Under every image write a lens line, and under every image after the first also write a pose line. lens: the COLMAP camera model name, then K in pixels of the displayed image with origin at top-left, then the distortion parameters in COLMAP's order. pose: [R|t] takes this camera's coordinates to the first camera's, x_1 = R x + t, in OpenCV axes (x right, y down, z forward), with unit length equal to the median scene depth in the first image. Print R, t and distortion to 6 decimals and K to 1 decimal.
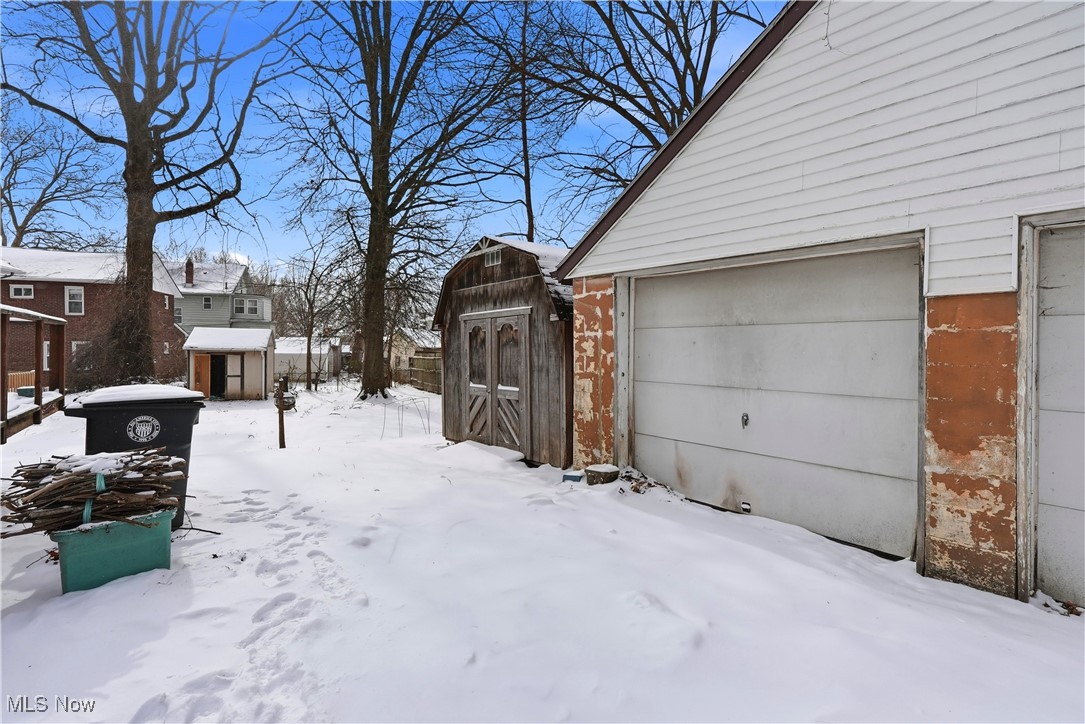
lens RADIAL K [[500.7, 0, 540.9], [0, 500.7, 346.1], [0, 0, 1]] dist [-0.010374, 0.002792]
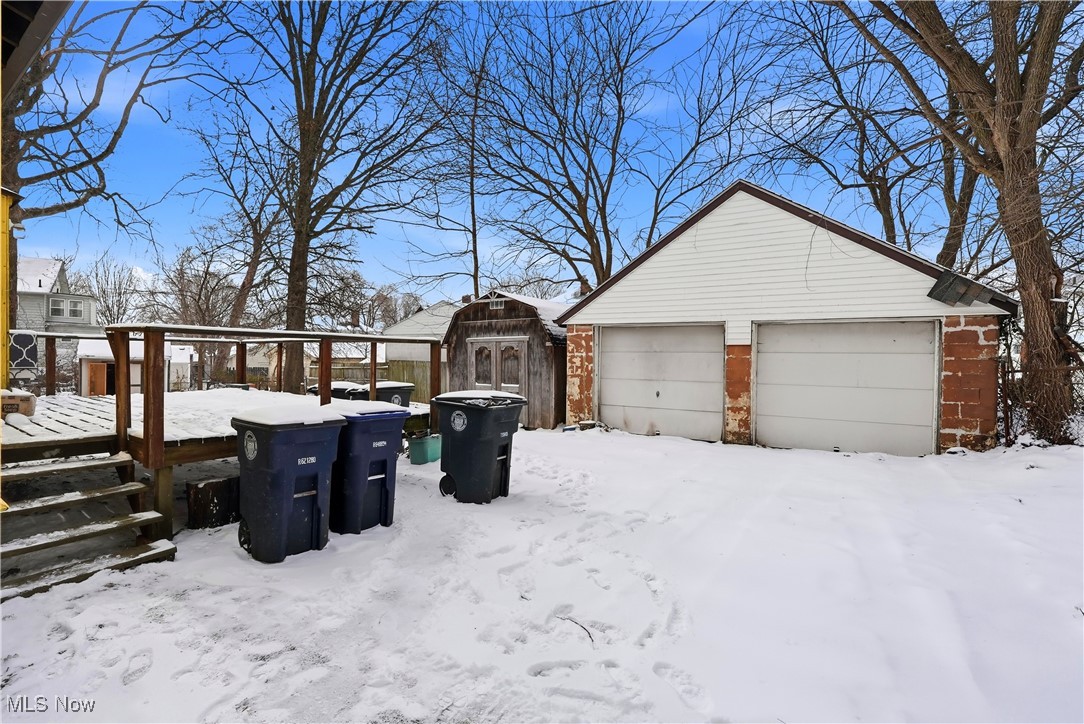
lens RADIAL K [[500.3, 0, 546.1], [0, 500.3, 354.2], [0, 0, 1]] dist [-0.010374, 0.002792]
pose [[0.949645, 0.010643, 0.313146, -0.609178], [-0.009125, 0.999938, -0.006312, -0.010861], [-0.313194, 0.003137, 0.949684, -0.772957]]
